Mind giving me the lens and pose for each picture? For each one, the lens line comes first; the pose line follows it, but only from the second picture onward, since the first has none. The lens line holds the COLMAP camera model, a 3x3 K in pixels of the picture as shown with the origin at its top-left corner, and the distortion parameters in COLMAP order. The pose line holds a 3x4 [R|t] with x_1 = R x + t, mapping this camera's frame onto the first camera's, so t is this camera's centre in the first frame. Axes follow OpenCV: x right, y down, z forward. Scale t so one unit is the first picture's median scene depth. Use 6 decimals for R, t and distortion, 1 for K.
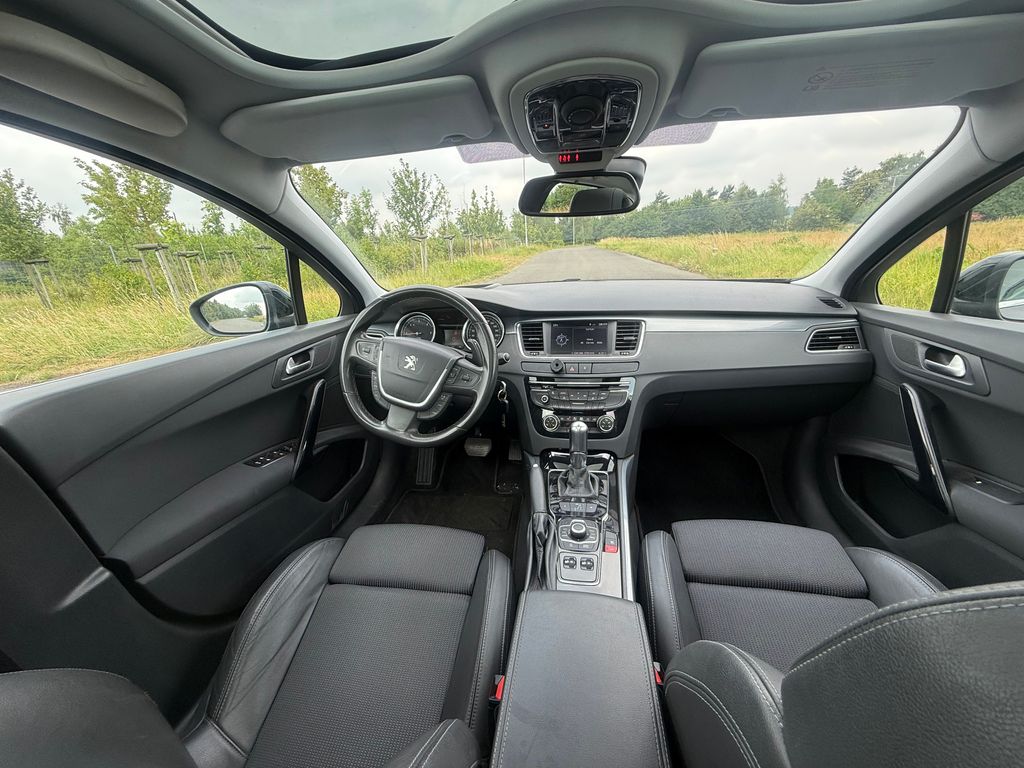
lens RADIAL K [[405.1, 0, 511.4], [0, 405.1, 383.3], [0, 0, 1]] dist [-0.000078, 0.000405]
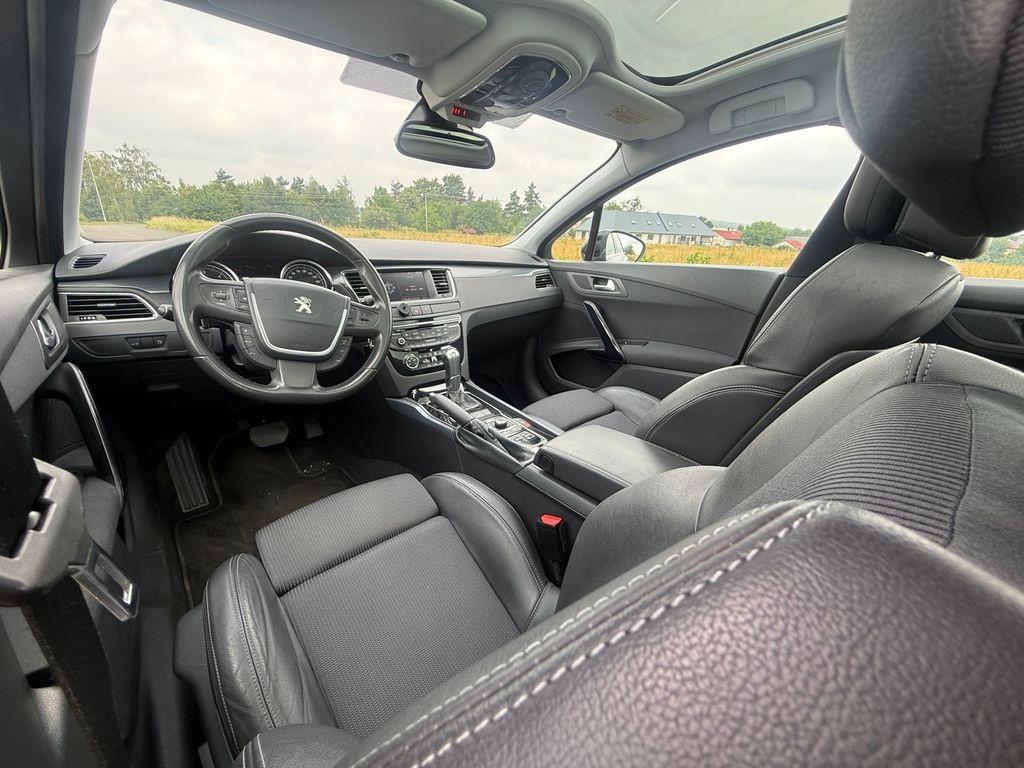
lens RADIAL K [[405.1, 0, 505.1], [0, 405.1, 384.3], [0, 0, 1]] dist [-0.000078, 0.000405]
pose [[0.617386, -0.201864, 0.760320, -0.631321], [0.188227, 0.976347, 0.106378, 0.095184], [-0.763810, 0.077437, 0.640779, 0.144137]]
